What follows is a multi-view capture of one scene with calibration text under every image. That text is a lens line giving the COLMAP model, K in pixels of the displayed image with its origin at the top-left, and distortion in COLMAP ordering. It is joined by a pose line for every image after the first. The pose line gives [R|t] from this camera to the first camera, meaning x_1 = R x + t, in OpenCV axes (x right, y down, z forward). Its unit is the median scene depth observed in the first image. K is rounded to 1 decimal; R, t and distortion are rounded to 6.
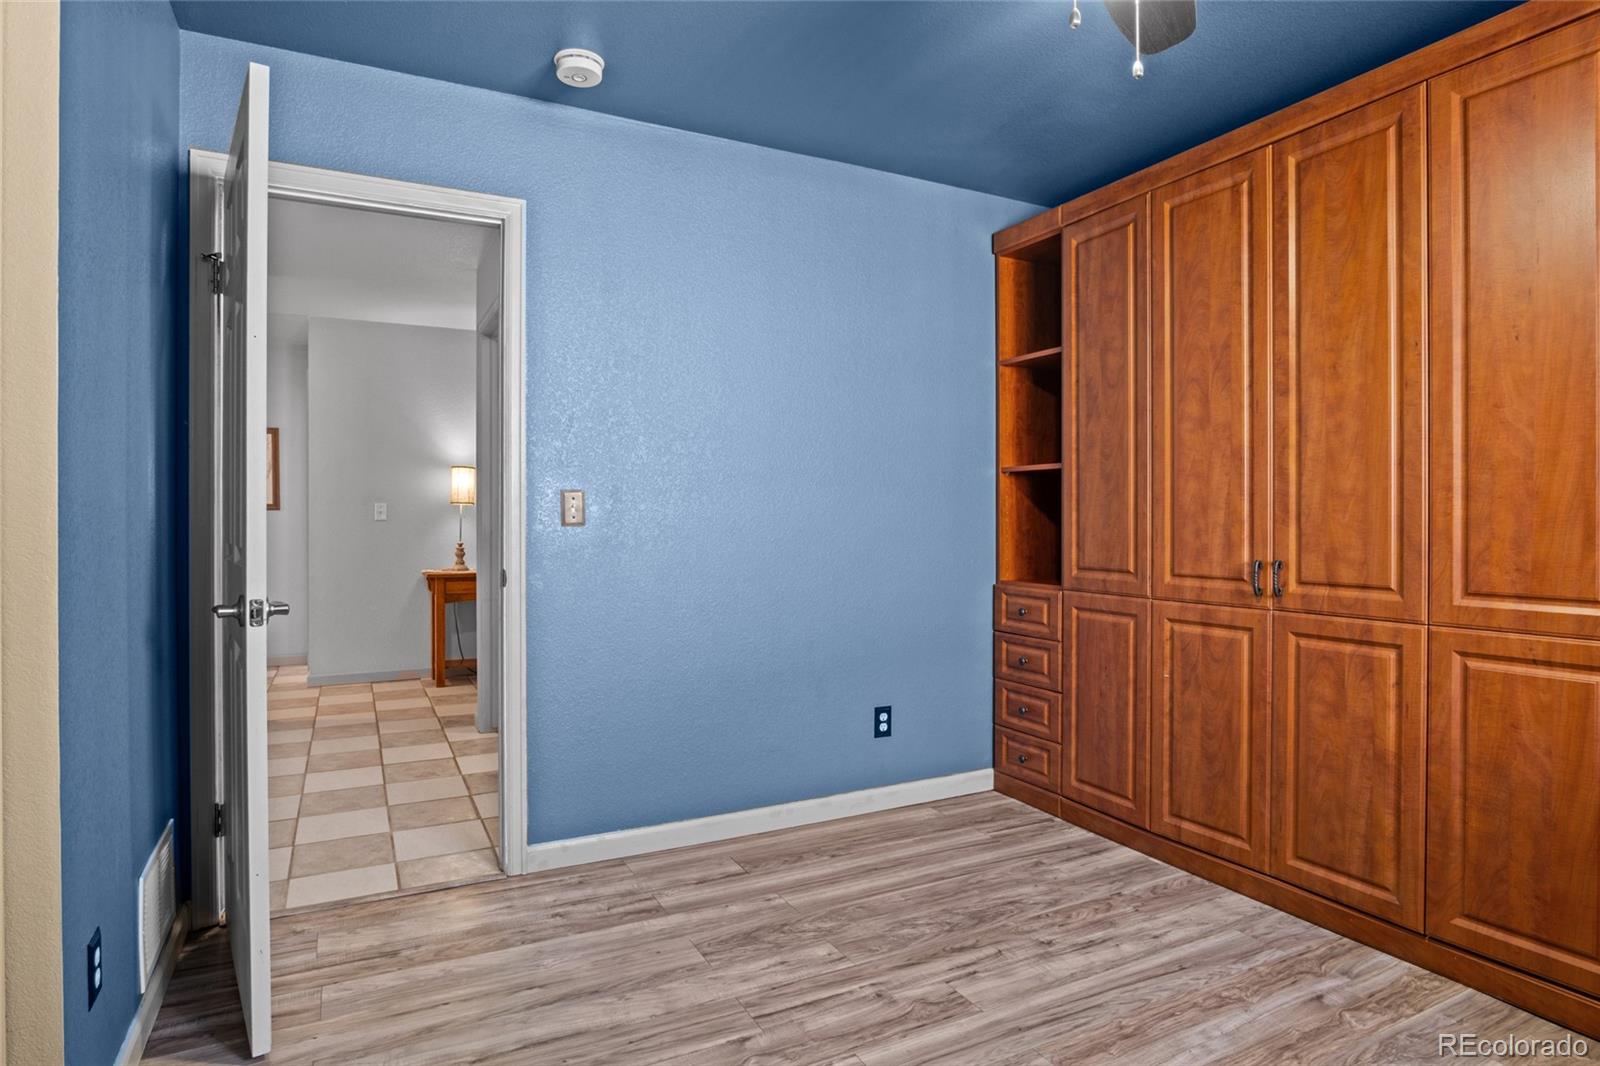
lens RADIAL K [[871.2, 0, 791.6], [0, 871.2, 513.8], [0, 0, 1]] dist [-0.032612, 0.008047]
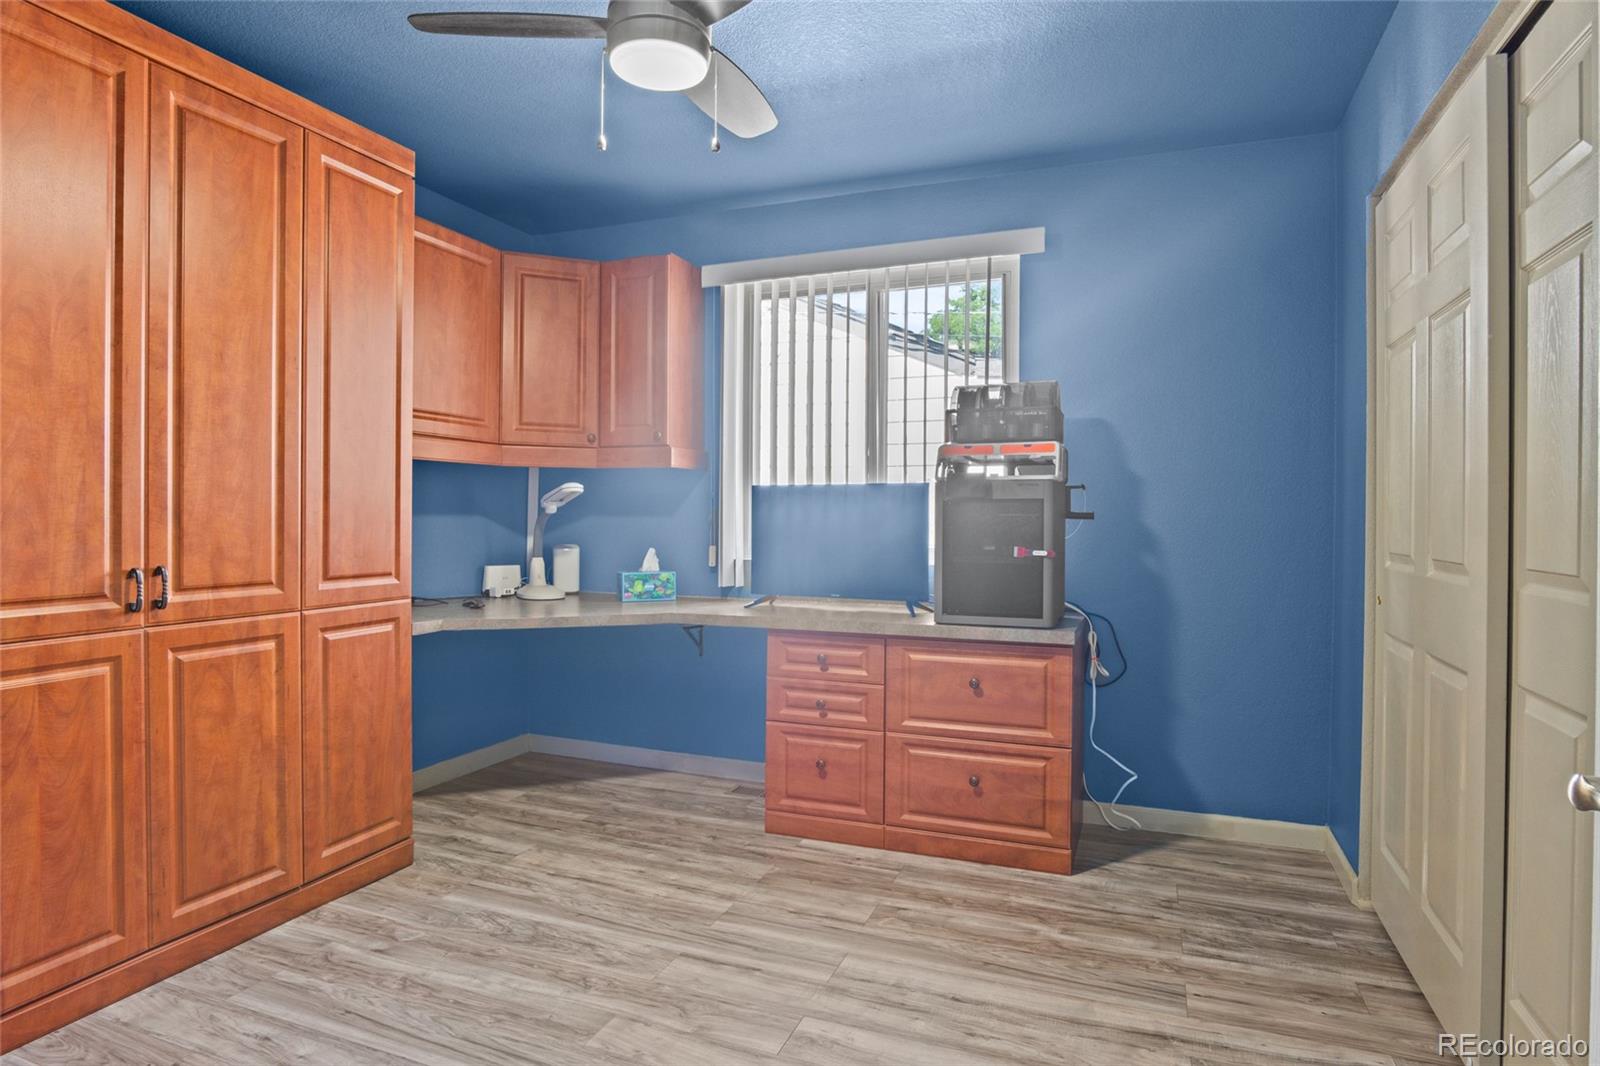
lens RADIAL K [[871.2, 0, 791.6], [0, 871.2, 513.8], [0, 0, 1]] dist [-0.032612, 0.008047]
pose [[-0.650665, -0.001297, 0.759364, -0.500042], [-0.010529, 0.999918, -0.007314, 0.003064], [-0.759292, -0.012755, -0.650625, 1.153778]]
